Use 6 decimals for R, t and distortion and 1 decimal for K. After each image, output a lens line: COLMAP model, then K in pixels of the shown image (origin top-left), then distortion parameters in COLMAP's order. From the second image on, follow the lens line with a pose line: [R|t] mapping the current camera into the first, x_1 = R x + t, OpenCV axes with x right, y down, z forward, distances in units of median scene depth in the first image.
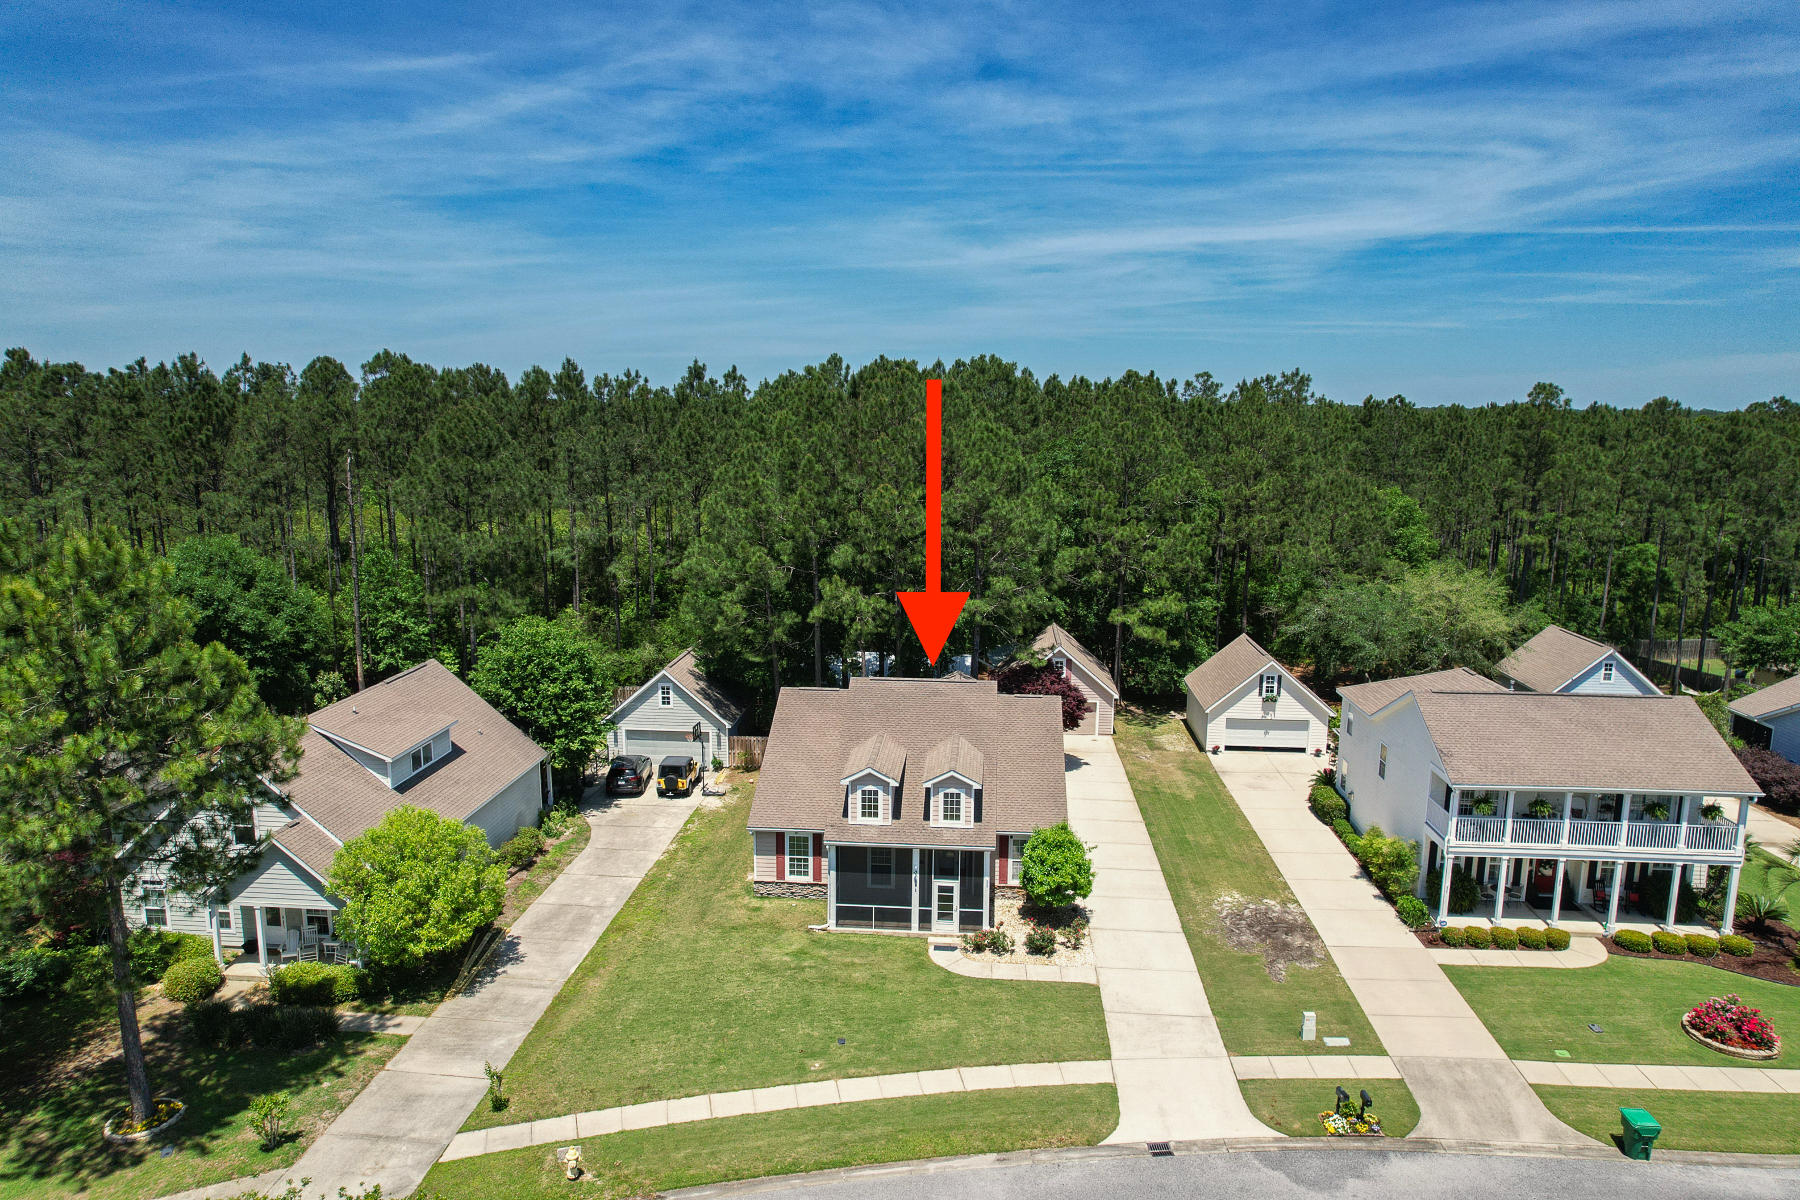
lens RADIAL K [[1158.3, 0, 900.0], [0, 1158.3, 600.0], [0, 0, 1]] dist [-0.078521, 0.067174]
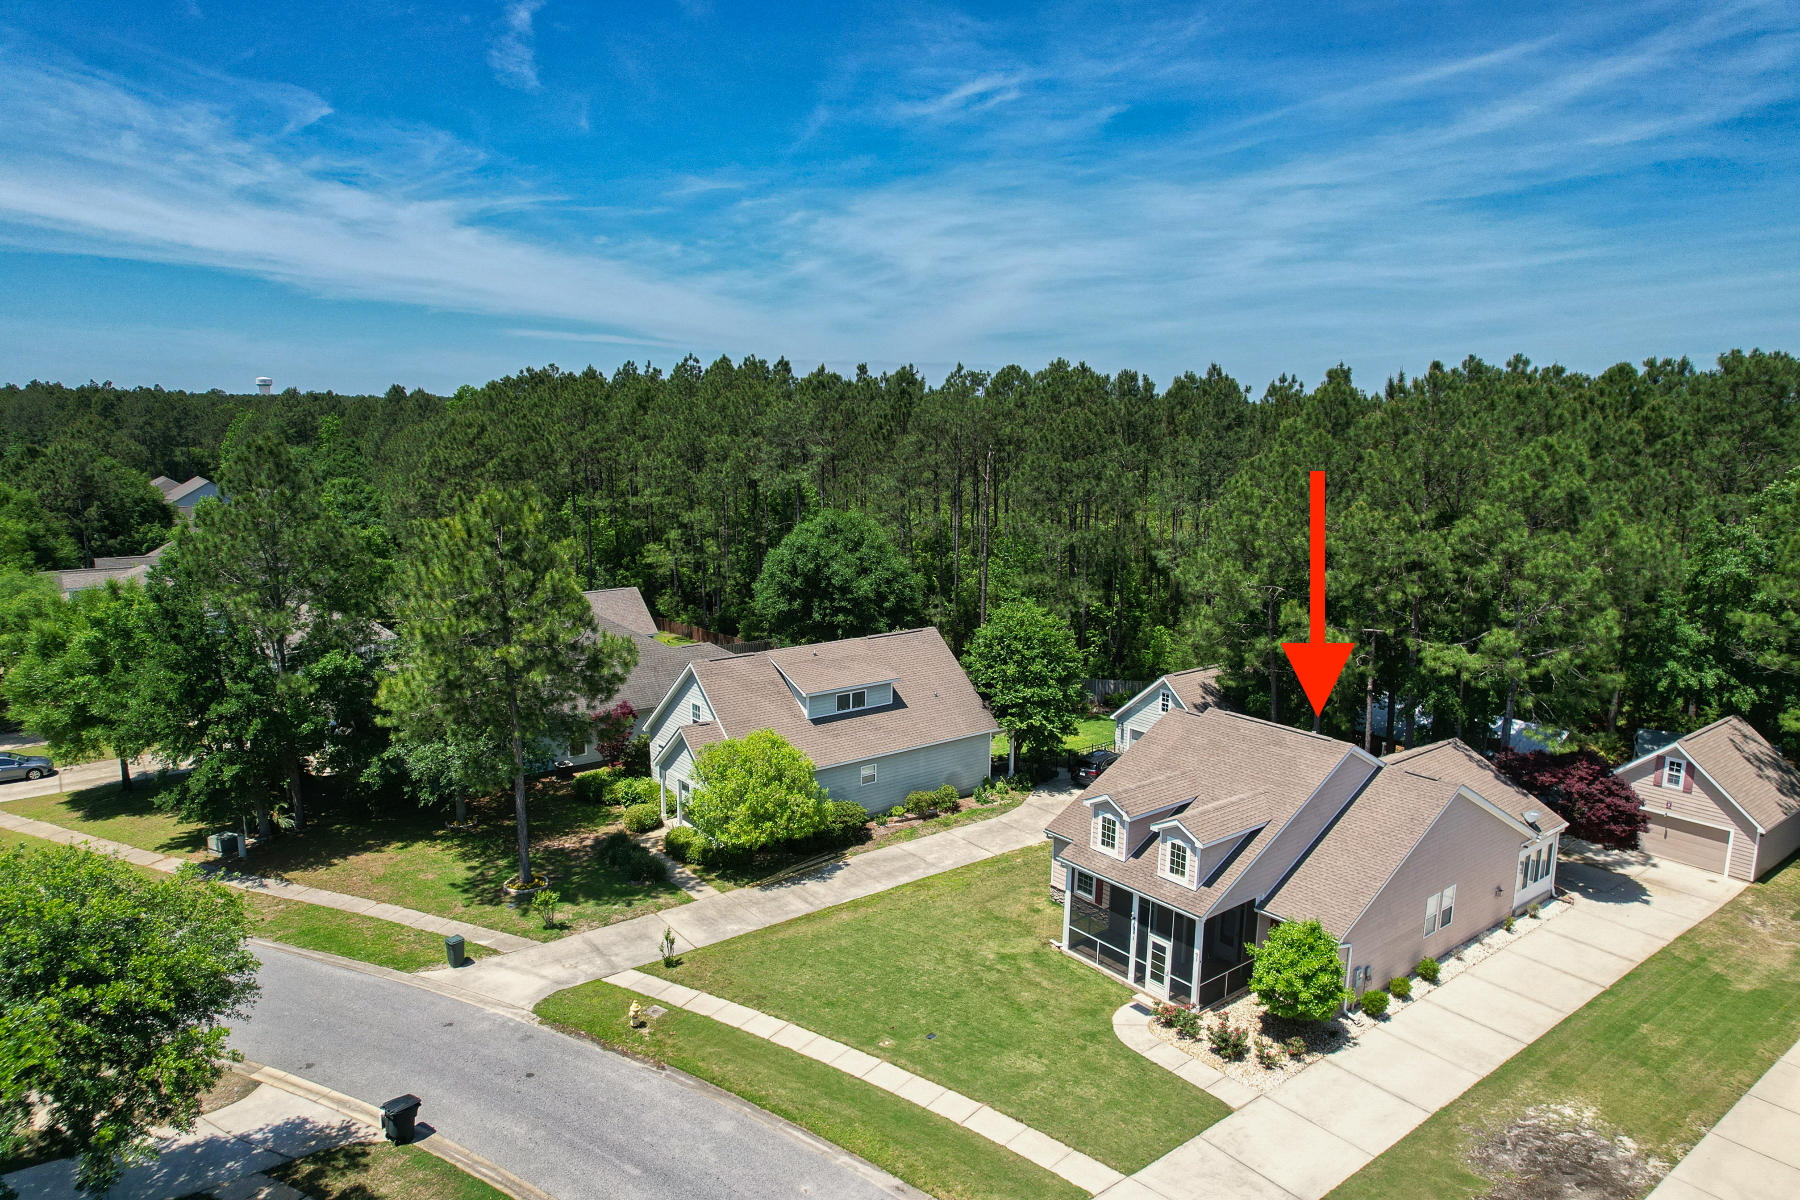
lens RADIAL K [[1158.3, 0, 900.0], [0, 1158.3, 600.0], [0, 0, 1]] dist [-0.078521, 0.067174]
pose [[0.673360, 0.124540, -0.728750, 0.336783], [-0.128713, 0.990404, 0.050325, -0.024097], [0.728025, 0.059913, 0.682928, 0.143773]]
